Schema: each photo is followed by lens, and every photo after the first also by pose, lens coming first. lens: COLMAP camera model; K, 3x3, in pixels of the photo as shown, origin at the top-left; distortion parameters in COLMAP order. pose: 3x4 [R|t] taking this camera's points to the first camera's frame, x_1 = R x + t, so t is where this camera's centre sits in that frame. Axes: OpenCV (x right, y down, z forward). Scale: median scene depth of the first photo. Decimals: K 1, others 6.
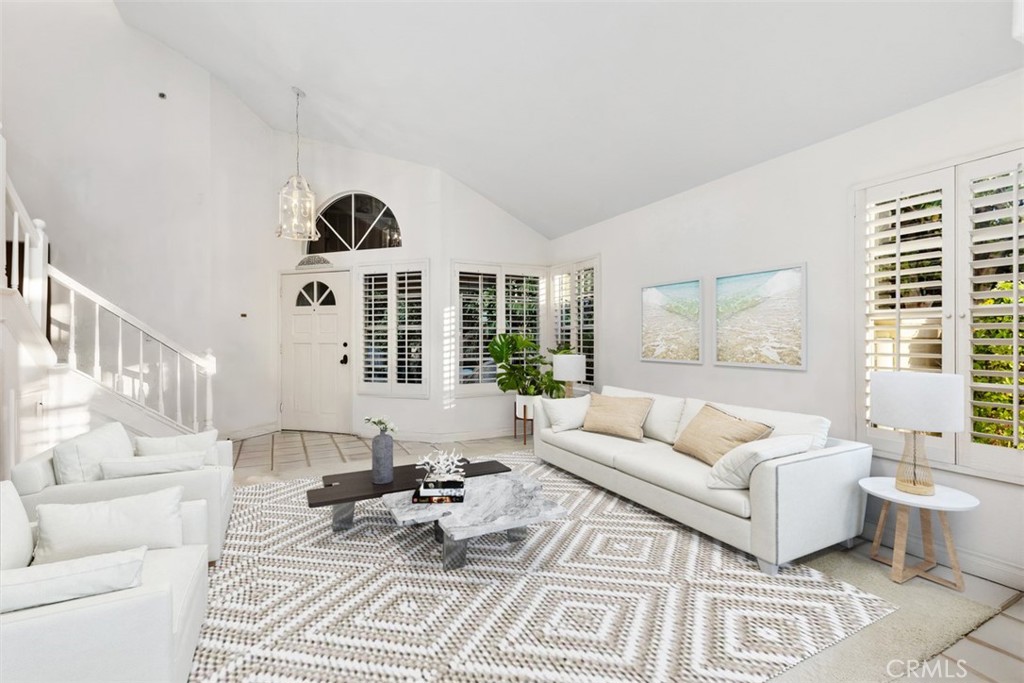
lens RADIAL K [[462.6, 0, 515.0], [0, 462.6, 345.0], [0, 0, 1]] dist [0.010532, -0.000525]
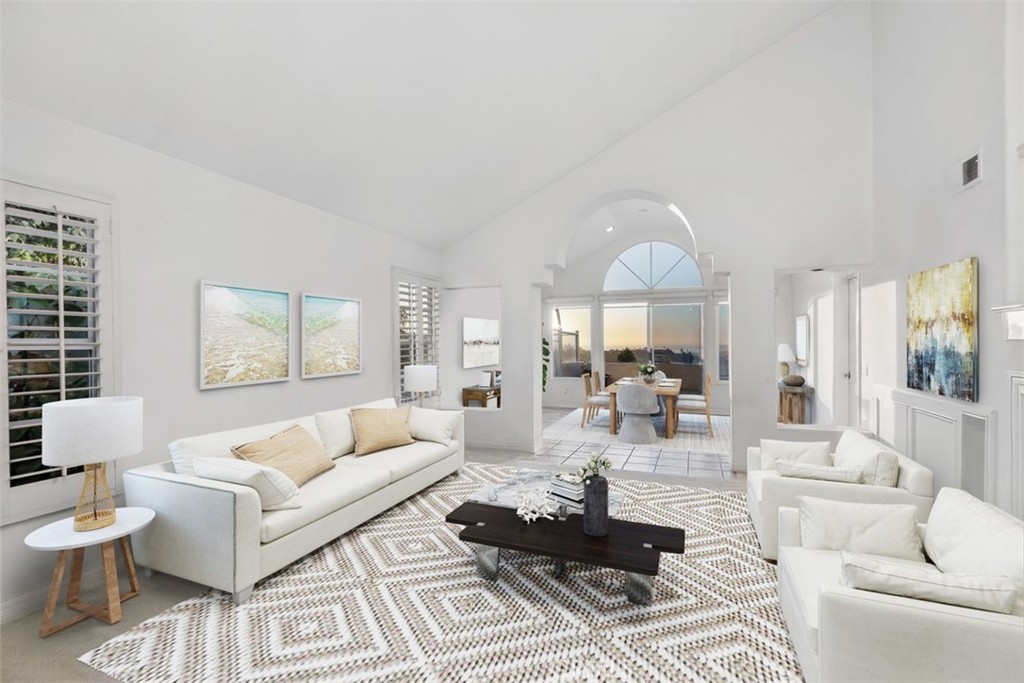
lens RADIAL K [[462.6, 0, 511.2], [0, 462.6, 334.5], [0, 0, 1]] dist [0.010532, -0.000525]
pose [[-0.660890, 0.006725, 0.750453, -0.797848], [0.011594, 0.999932, 0.001249, -0.063838], [-0.750393, 0.009526, -0.660923, 1.627708]]
